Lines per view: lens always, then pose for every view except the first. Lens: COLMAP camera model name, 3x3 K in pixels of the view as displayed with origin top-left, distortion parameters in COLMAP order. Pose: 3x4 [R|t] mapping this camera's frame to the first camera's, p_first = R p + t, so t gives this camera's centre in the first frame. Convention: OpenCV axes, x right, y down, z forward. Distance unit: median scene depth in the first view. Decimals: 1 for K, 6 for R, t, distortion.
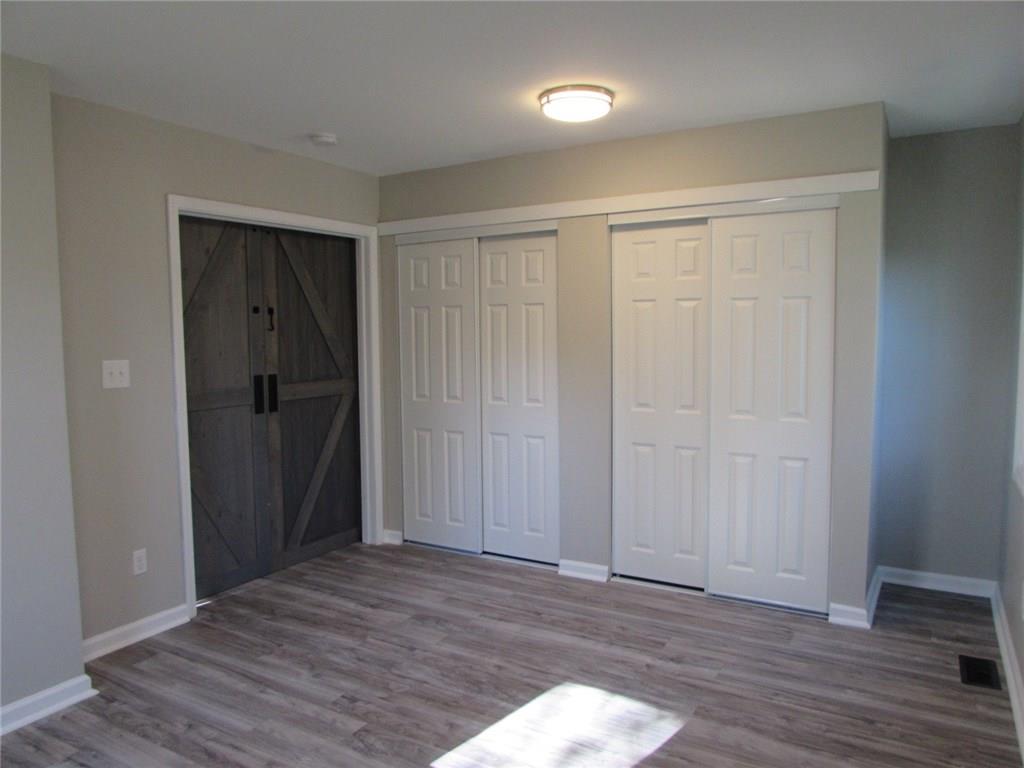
lens RADIAL K [[728.3, 0, 511.1], [0, 728.3, 384.7], [0, 0, 1]] dist [-0.027571, 0.015052]
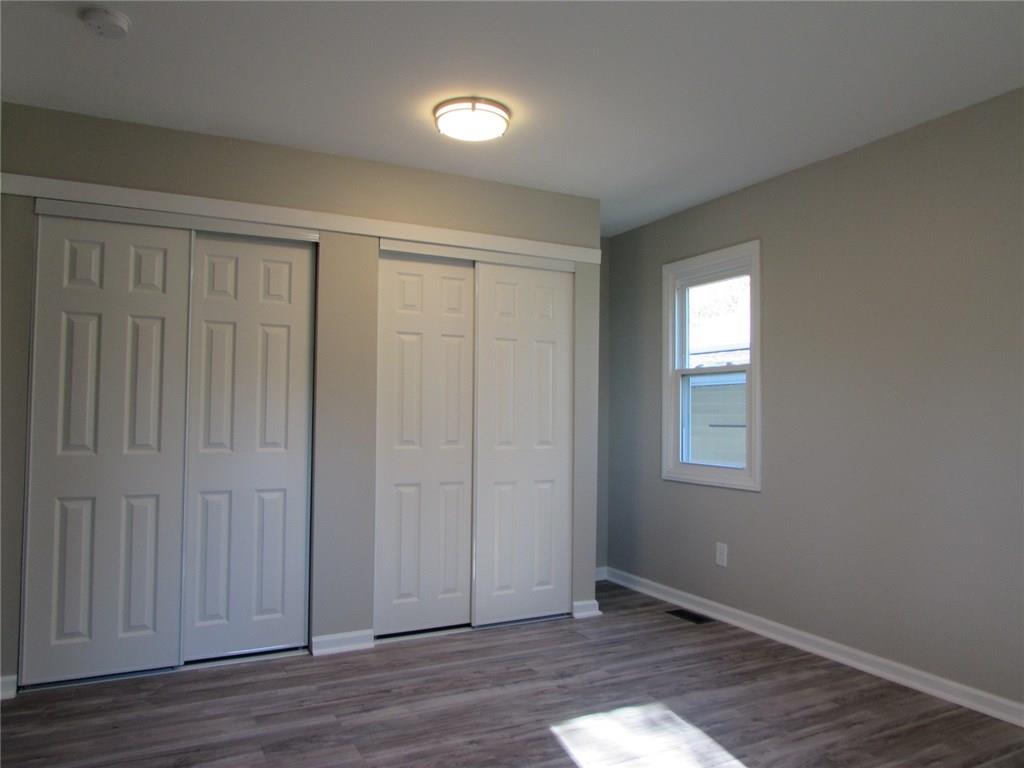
lens RADIAL K [[728.3, 0, 511.8], [0, 728.3, 383.2], [0, 0, 1]] dist [-0.027571, 0.015052]
pose [[0.529855, 0.053692, 0.846387, -0.613470], [0.053796, 0.993856, -0.096724, 0.055720], [-0.846380, 0.096781, 0.523712, 0.422488]]
